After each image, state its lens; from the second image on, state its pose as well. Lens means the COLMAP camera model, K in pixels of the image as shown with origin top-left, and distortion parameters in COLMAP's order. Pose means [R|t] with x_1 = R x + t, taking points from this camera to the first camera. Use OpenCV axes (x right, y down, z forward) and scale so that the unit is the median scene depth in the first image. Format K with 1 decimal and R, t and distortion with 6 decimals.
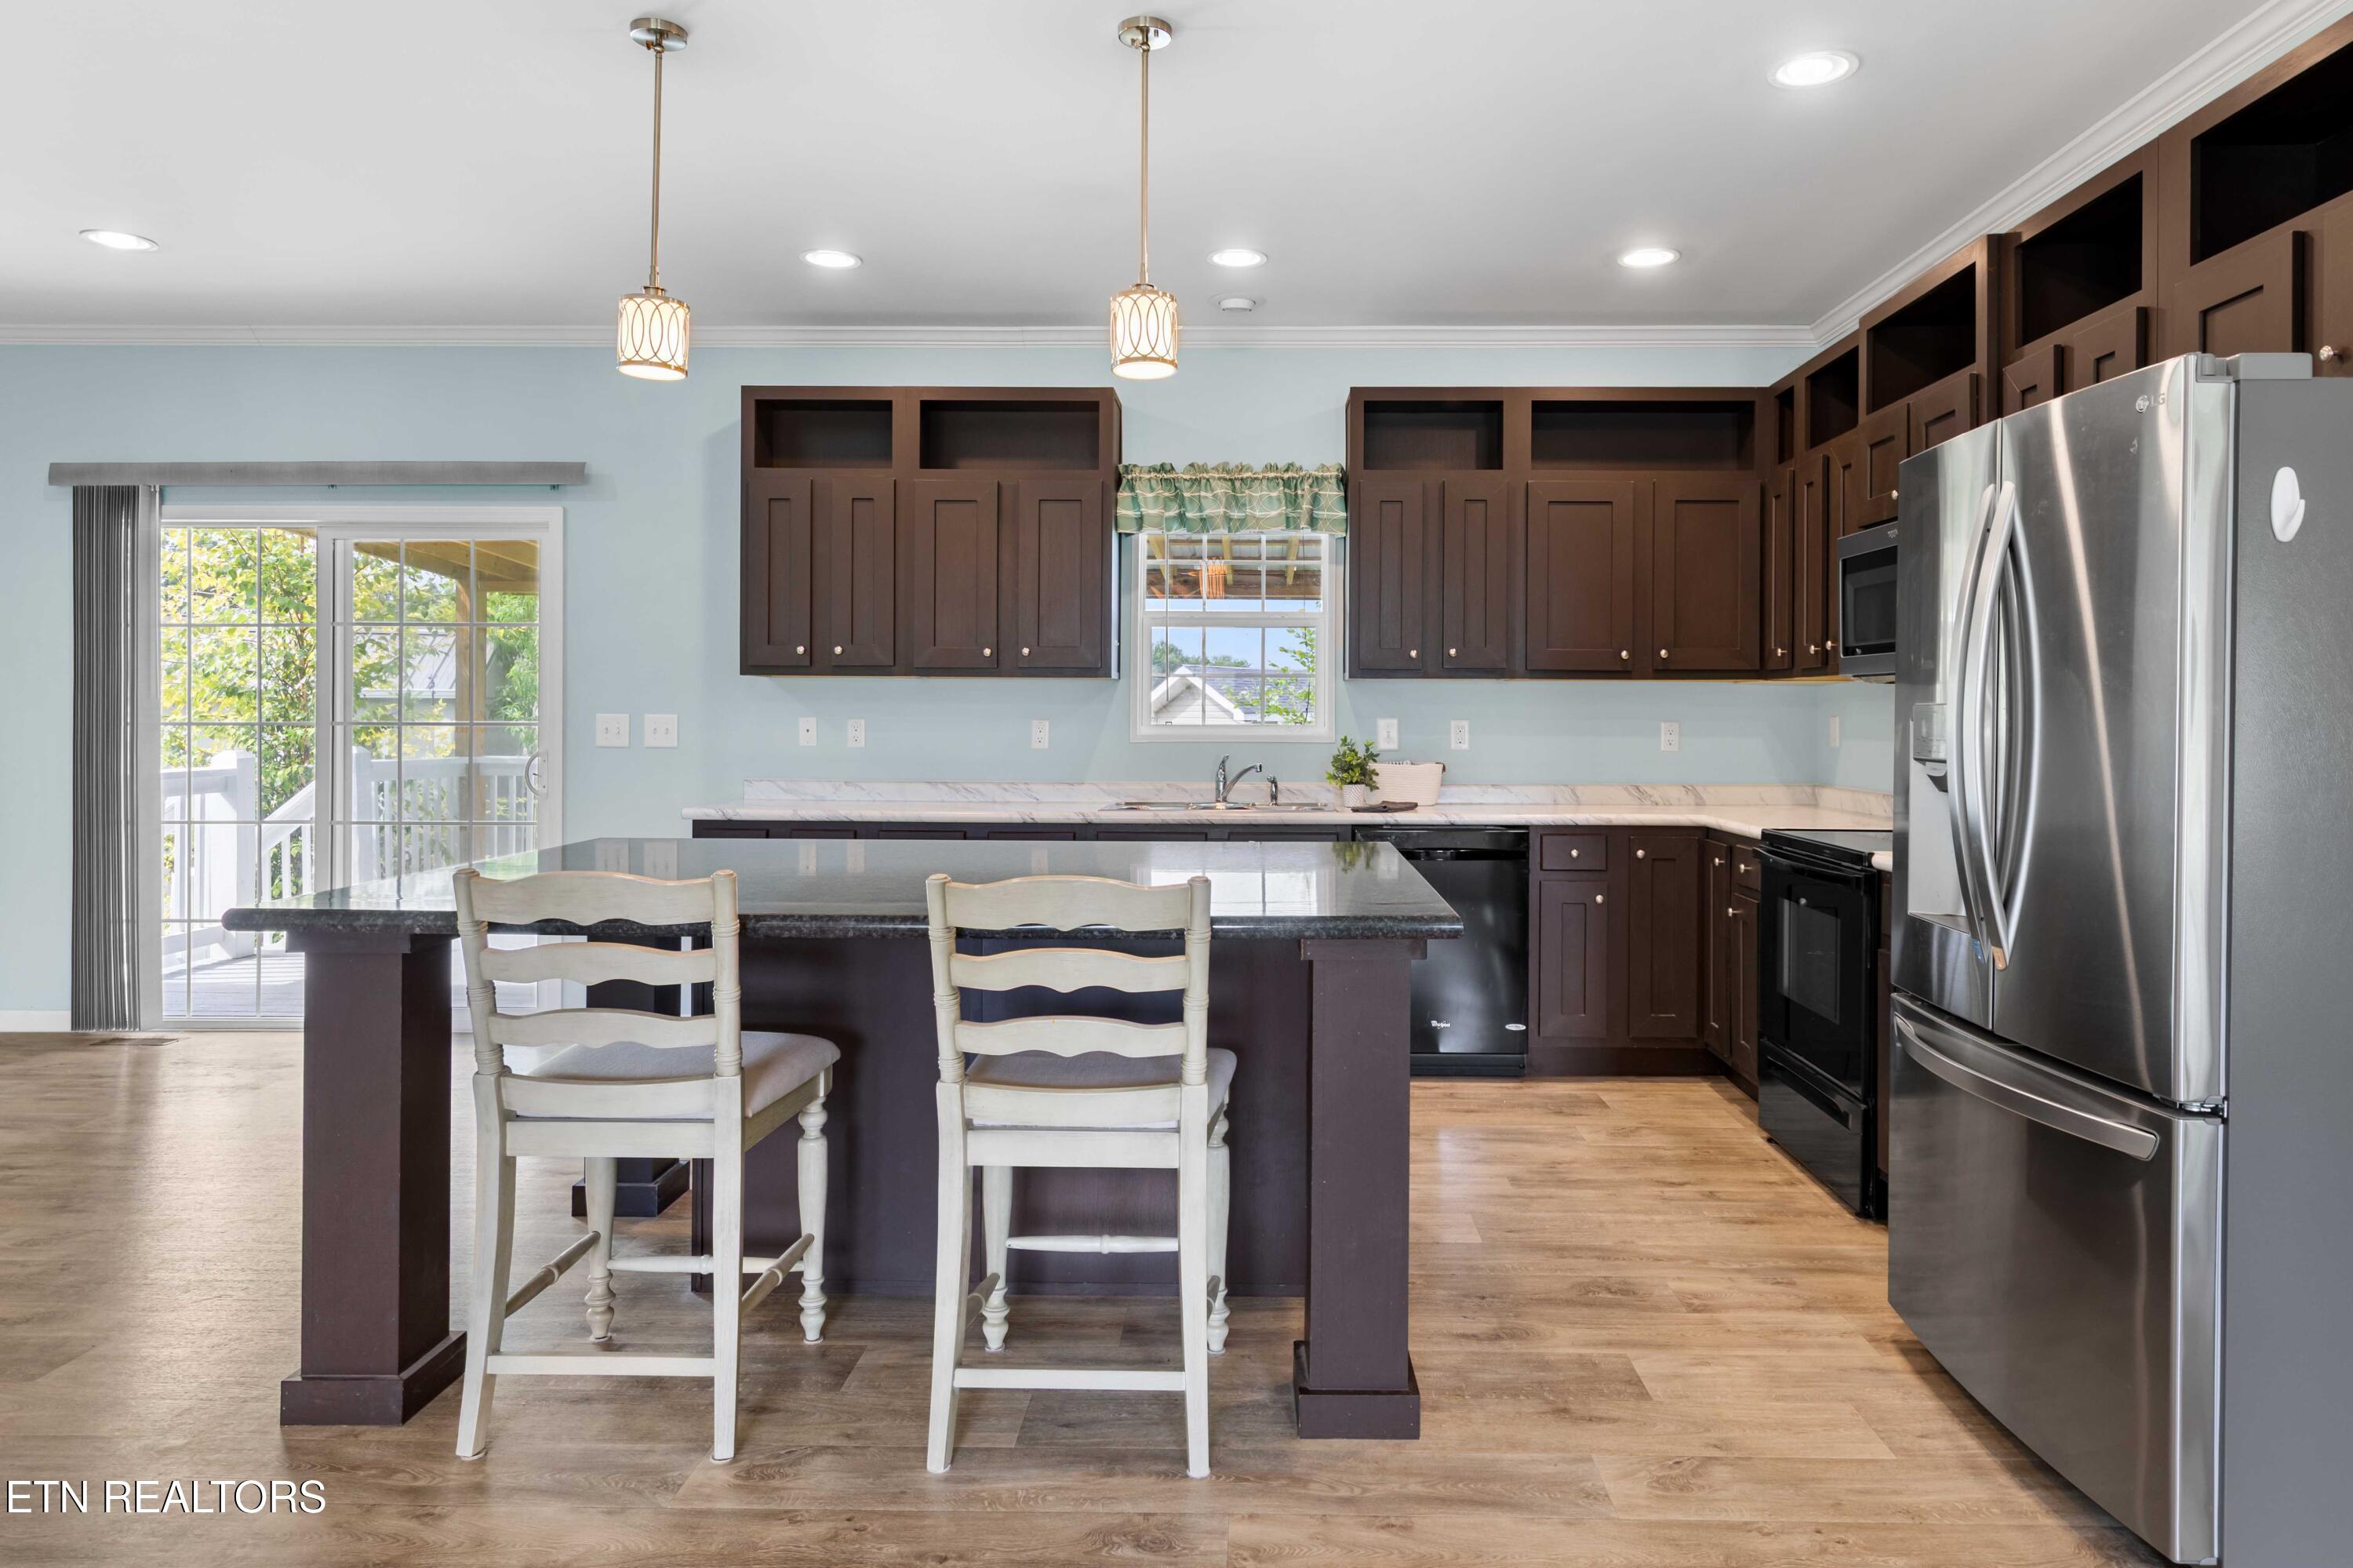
lens RADIAL K [[1387.5, 0, 1284.9], [0, 1387.5, 729.4], [0, 0, 1]] dist [-0.004642, 0.000394]
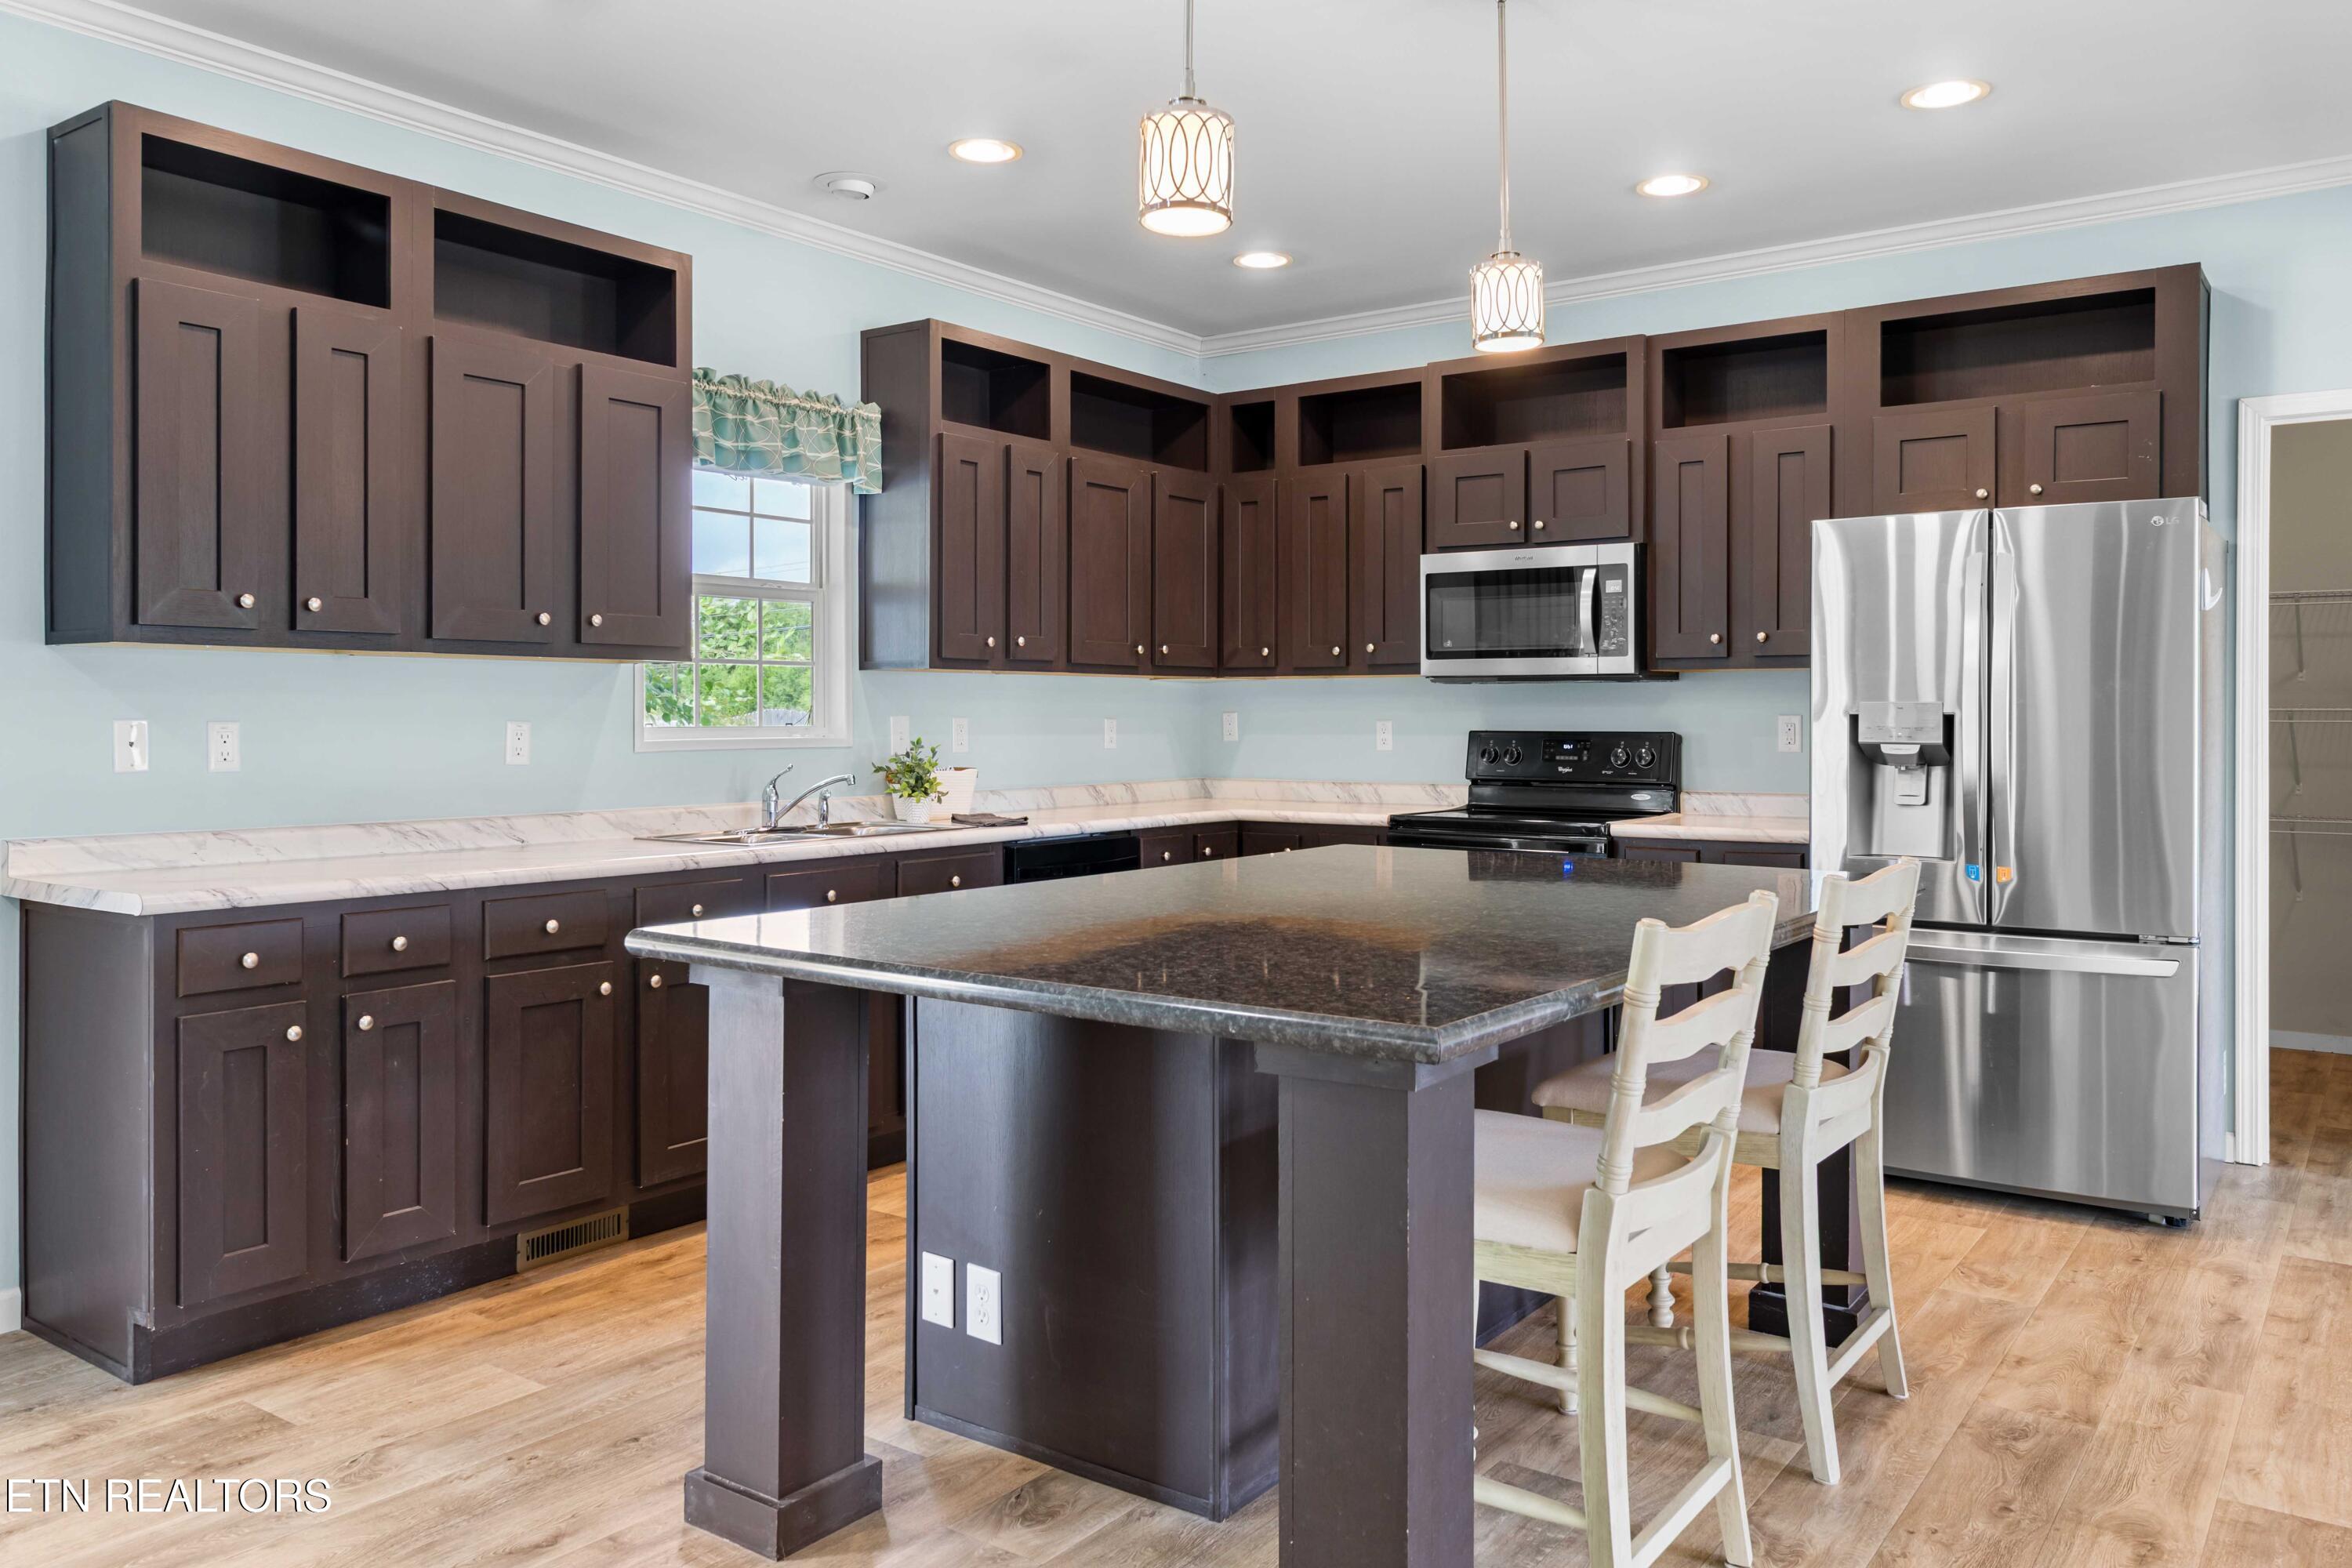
lens RADIAL K [[1655.7, 0, 1144.9], [0, 1655.7, 688.1], [0, 0, 1]] dist [0.003628, -0.000011]
pose [[0.603791, 0.008641, 0.797096, -0.631314], [0.011932, 0.999731, -0.019876, -0.003385], [-0.797053, 0.021512, 0.603526, 0.284089]]
